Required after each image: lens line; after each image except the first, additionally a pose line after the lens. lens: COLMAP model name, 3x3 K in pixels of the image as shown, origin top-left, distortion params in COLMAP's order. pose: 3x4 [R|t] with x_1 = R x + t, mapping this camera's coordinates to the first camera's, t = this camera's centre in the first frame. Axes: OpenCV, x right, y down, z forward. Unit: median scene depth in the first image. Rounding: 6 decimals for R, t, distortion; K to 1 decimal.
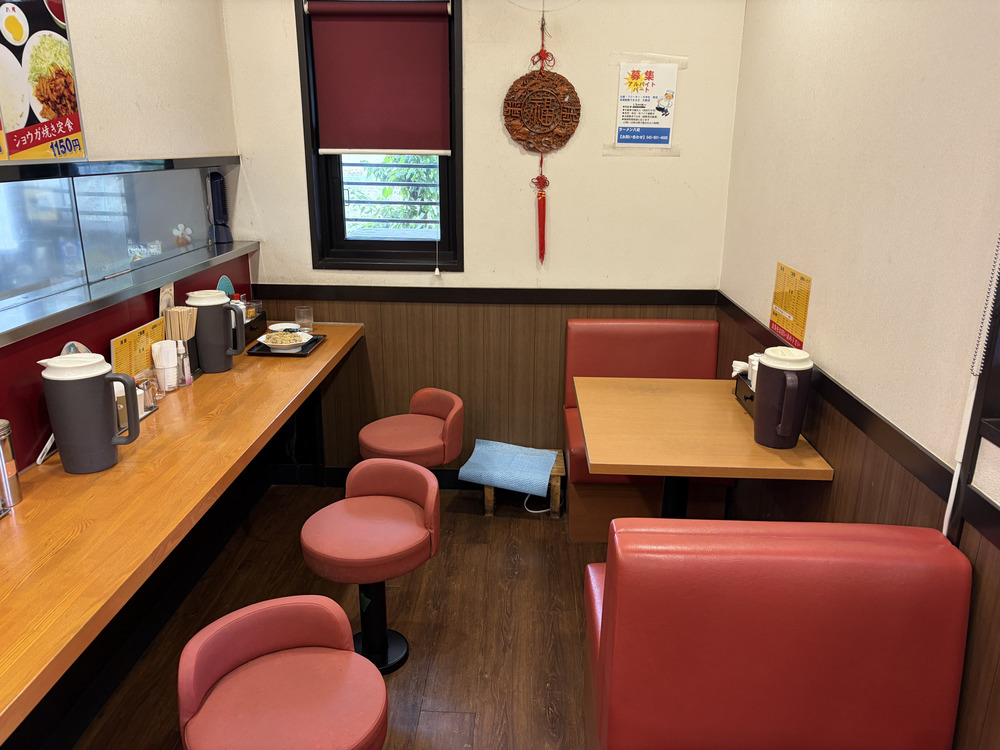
lens RADIAL K [[762.5, 0, 500.0], [0, 762.5, 375.0], [0, 0, 1]] dist [0.013921, 0.003157]
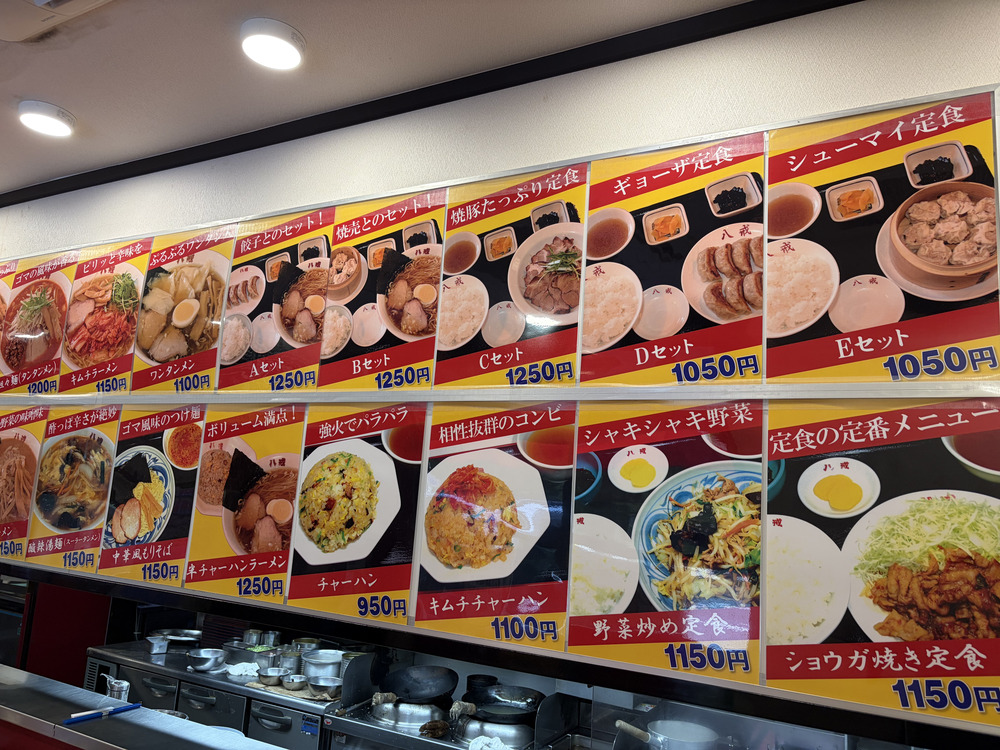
lens RADIAL K [[762.5, 0, 500.0], [0, 762.5, 375.0], [0, 0, 1]] dist [0.013921, 0.003157]
pose [[-0.443956, -0.319717, -0.837069, 0.068918], [-0.395457, 0.908188, -0.137142, -0.319689], [0.804062, 0.270140, -0.529630, 1.021520]]
